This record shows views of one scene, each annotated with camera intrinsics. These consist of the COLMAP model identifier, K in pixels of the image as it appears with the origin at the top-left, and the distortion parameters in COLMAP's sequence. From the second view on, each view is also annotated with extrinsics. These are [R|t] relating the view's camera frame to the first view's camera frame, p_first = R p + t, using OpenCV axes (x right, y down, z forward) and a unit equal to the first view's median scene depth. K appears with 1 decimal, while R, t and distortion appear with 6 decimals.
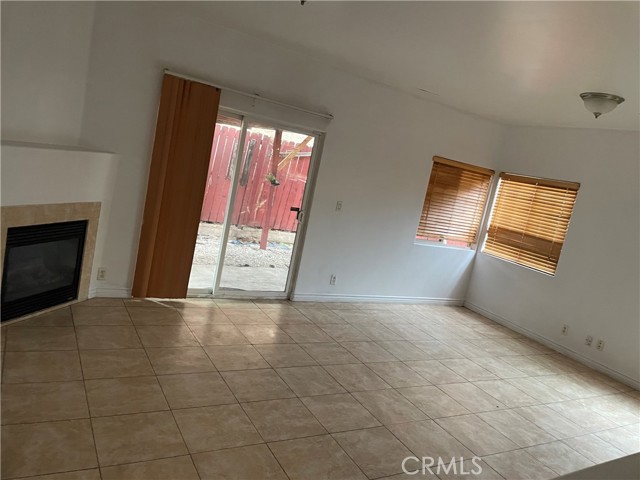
lens RADIAL K [[475.6, 0, 328.3], [0, 475.6, 235.5], [0, 0, 1]] dist [0.102530, -0.137088]
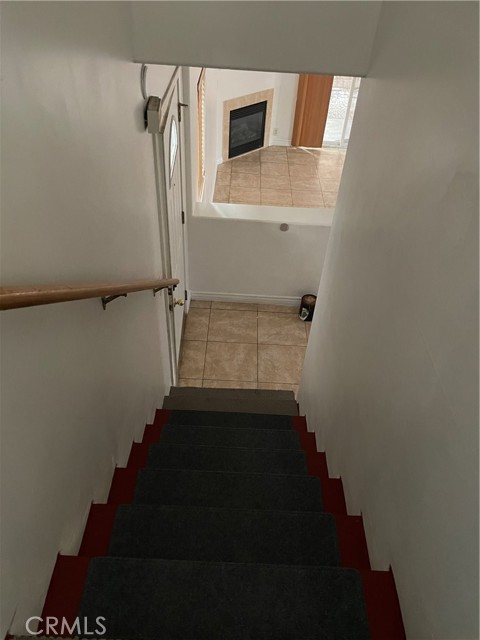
lens RADIAL K [[475.6, 0, 240.0], [0, 475.6, 320.0], [0, 0, 1]] dist [0.102530, -0.137088]
pose [[0.834125, 0.229123, -0.501734, 0.488532], [0.042217, 0.880451, 0.472254, -0.158551], [0.549957, -0.415101, 0.724733, -0.671304]]
